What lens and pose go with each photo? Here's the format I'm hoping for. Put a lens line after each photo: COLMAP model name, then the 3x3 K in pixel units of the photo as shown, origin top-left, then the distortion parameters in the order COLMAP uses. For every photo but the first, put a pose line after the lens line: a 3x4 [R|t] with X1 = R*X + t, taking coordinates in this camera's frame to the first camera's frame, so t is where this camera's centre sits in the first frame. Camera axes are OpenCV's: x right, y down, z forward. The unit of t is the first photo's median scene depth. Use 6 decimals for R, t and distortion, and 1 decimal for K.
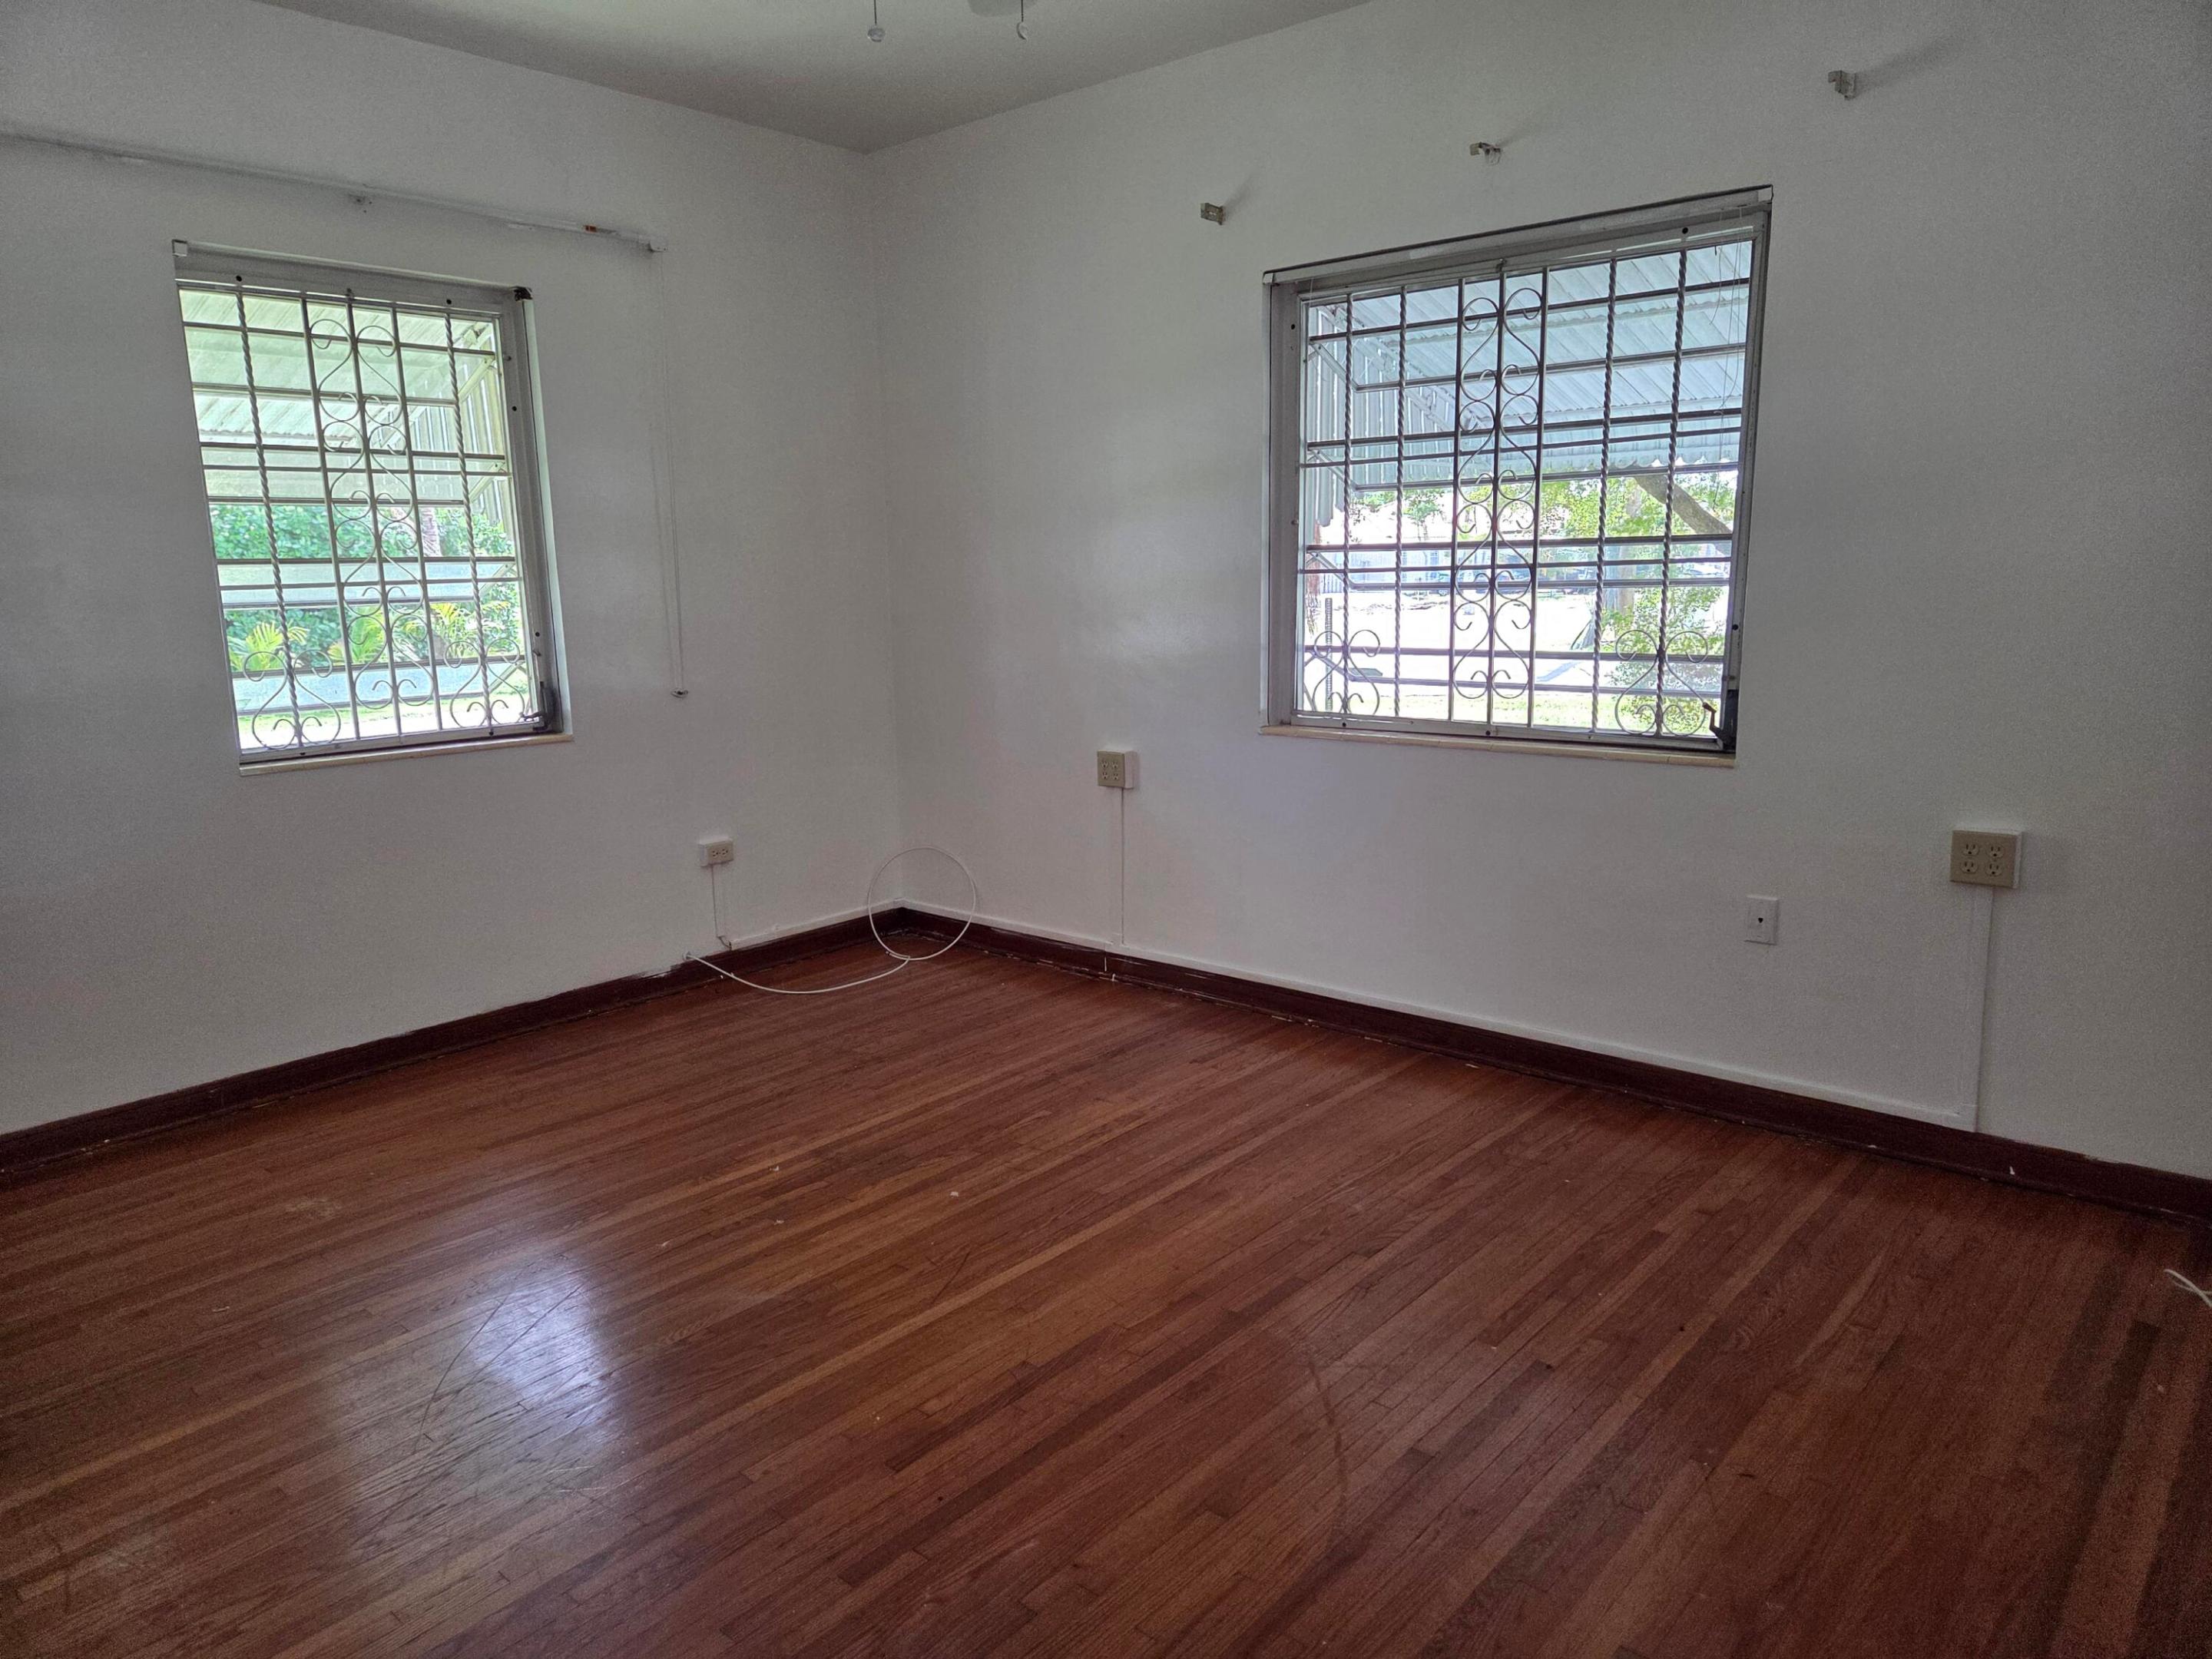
lens RADIAL K [[1471.7, 0, 1108.8], [0, 1471.7, 823.5], [0, 0, 1]] dist [0.044825, -0.001750]
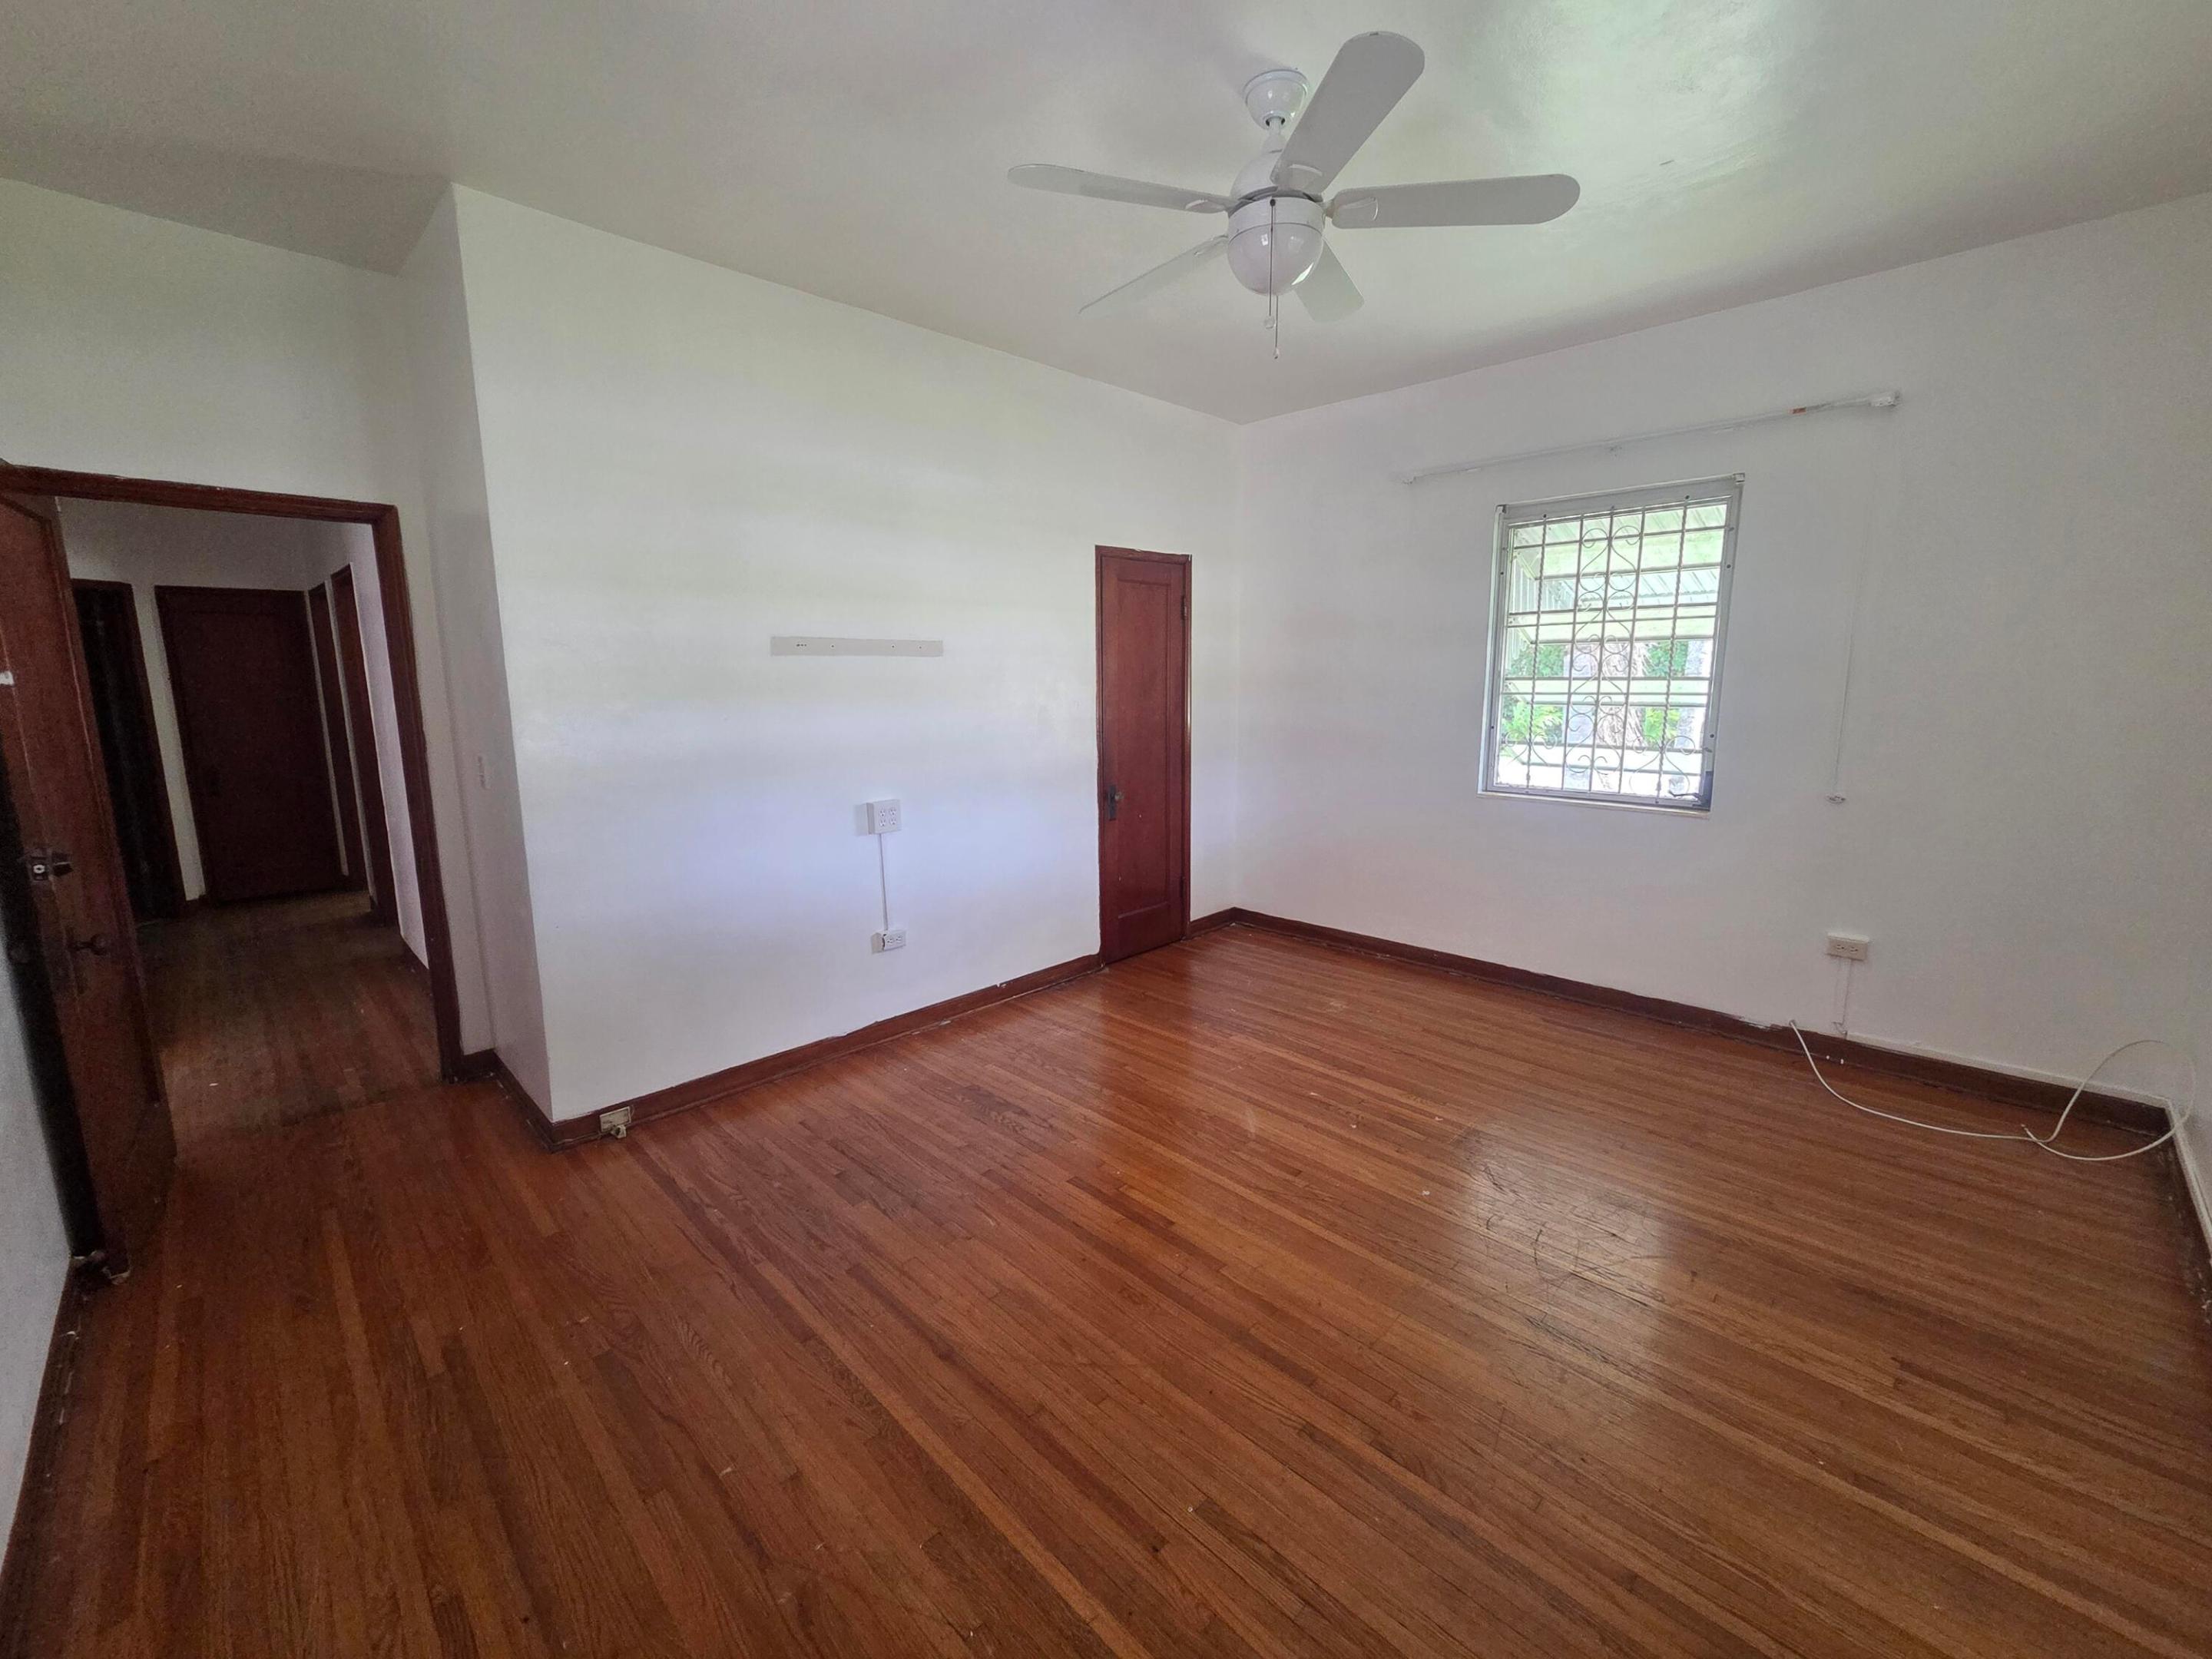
lens RADIAL K [[904.6, 0, 1111.4], [0, 904.6, 820.0], [0, 0, 1]] dist [-0.001063, -0.000180]
pose [[-0.076046, 0.178993, -0.980907, 0.501510], [-0.168590, 0.967284, 0.189577, -0.128992], [0.982748, 0.179788, -0.043382, 0.576745]]
